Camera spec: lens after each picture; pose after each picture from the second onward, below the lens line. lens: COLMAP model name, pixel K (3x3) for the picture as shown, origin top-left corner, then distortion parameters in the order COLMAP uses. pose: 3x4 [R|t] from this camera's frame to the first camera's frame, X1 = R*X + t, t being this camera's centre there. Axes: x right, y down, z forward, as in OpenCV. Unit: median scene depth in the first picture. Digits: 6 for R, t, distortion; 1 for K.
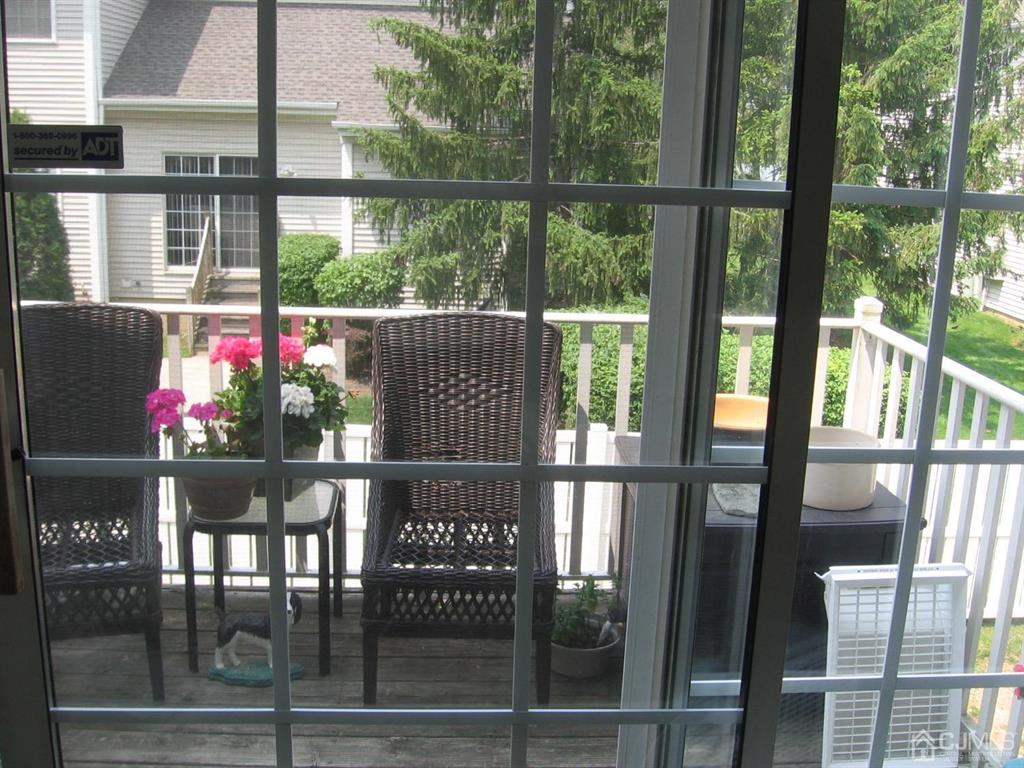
lens RADIAL K [[1102.8, 0, 511.5], [0, 1102.8, 384.4], [0, 0, 1]] dist [-0.118982, 0.000000]
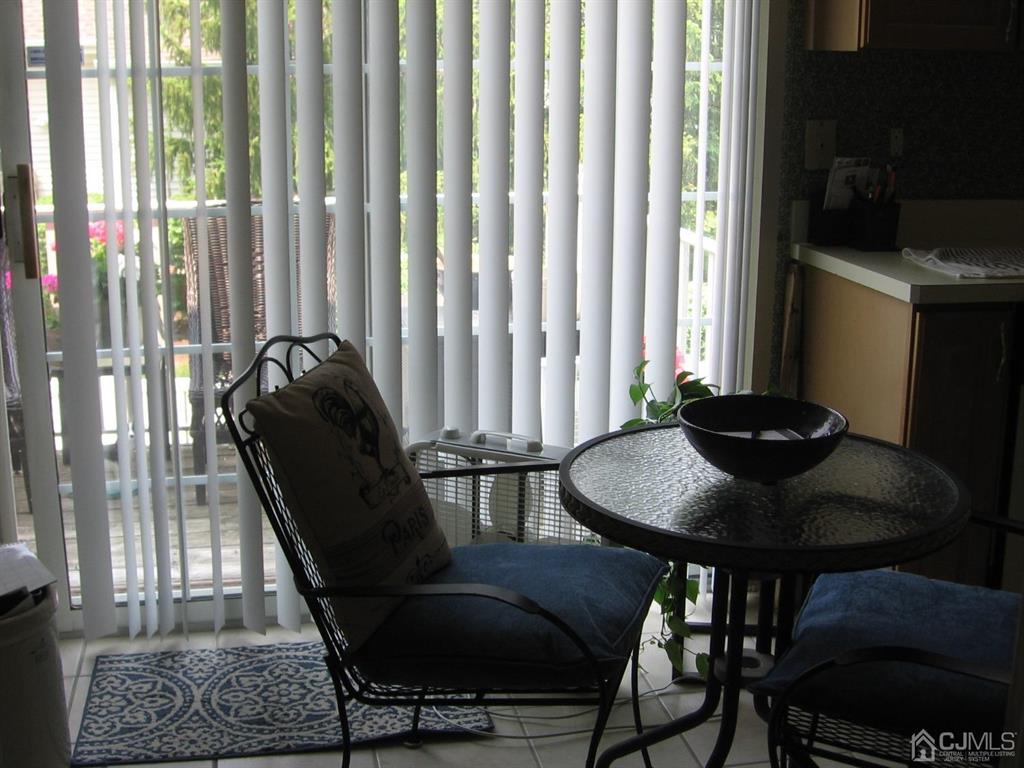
lens RADIAL K [[1382.1, 0, 512.2], [0, 1382.1, 385.5], [0, 0, 1]] dist [-0.135701, 0.000000]
pose [[0.989859, -0.062815, 0.127414, 0.012435], [0.062300, 0.998025, 0.008026, 0.035951], [-0.127666, -0.000006, 0.991817, -0.138738]]
